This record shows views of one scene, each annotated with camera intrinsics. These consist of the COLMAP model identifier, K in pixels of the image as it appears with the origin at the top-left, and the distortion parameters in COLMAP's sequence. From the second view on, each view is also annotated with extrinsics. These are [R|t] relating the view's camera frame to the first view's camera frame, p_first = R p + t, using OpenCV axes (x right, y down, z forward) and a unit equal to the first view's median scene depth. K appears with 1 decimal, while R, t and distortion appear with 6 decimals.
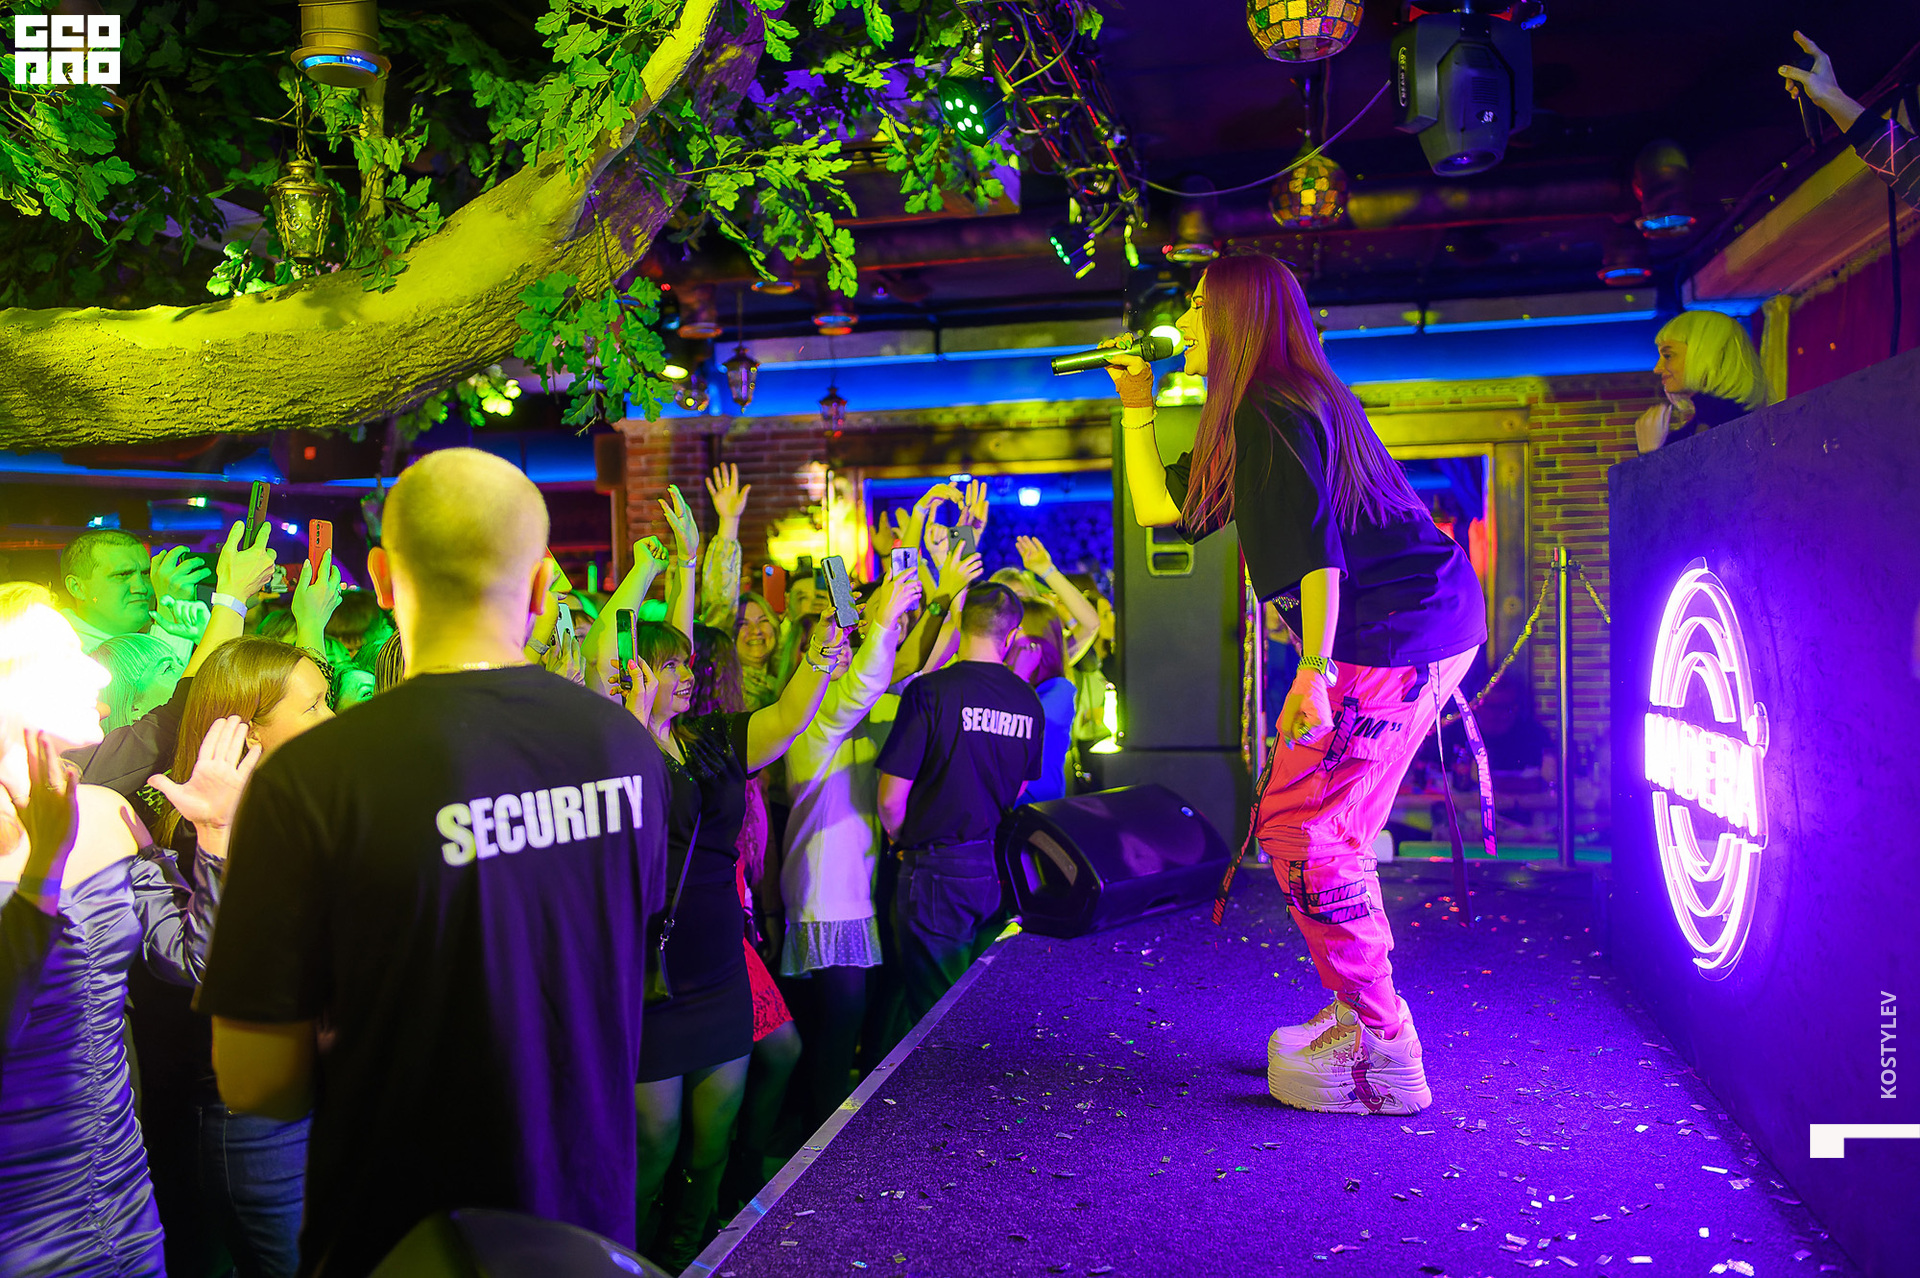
lens RADIAL K [[1501.7, 0, 960.0], [0, 1501.7, 639.0], [0, 0, 1]] dist [0.031471, -0.008932]
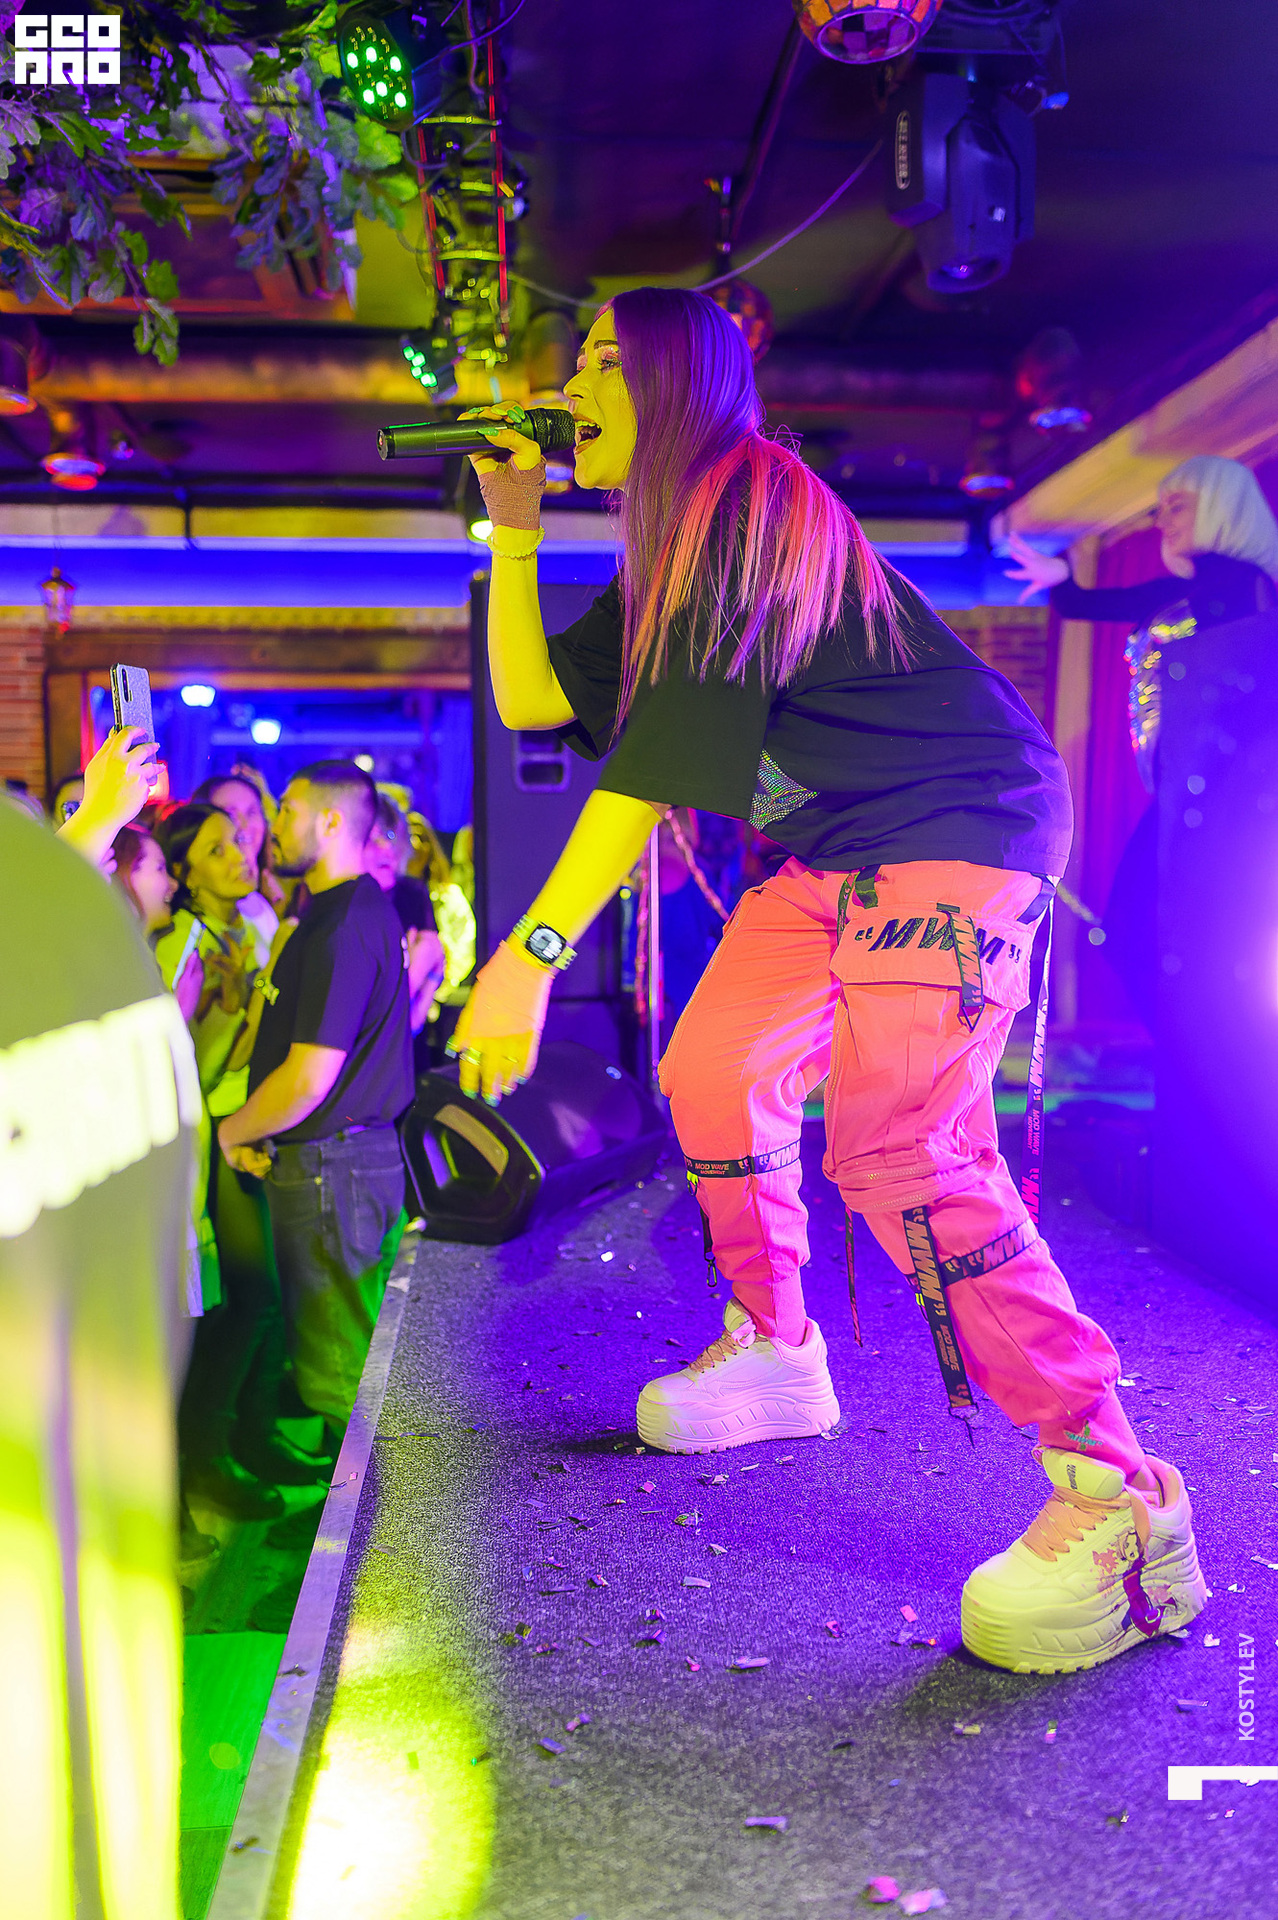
lens RADIAL K [[1501.7, 0, 639.0], [0, 1501.7, 960.0], [0, 0, 1]] dist [0.031471, -0.008932]
pose [[0.948497, -0.010513, 0.316611, -0.081729], [-0.000818, 0.999365, 0.035634, 0.023943], [-0.316784, -0.034057, 0.947886, 0.221194]]
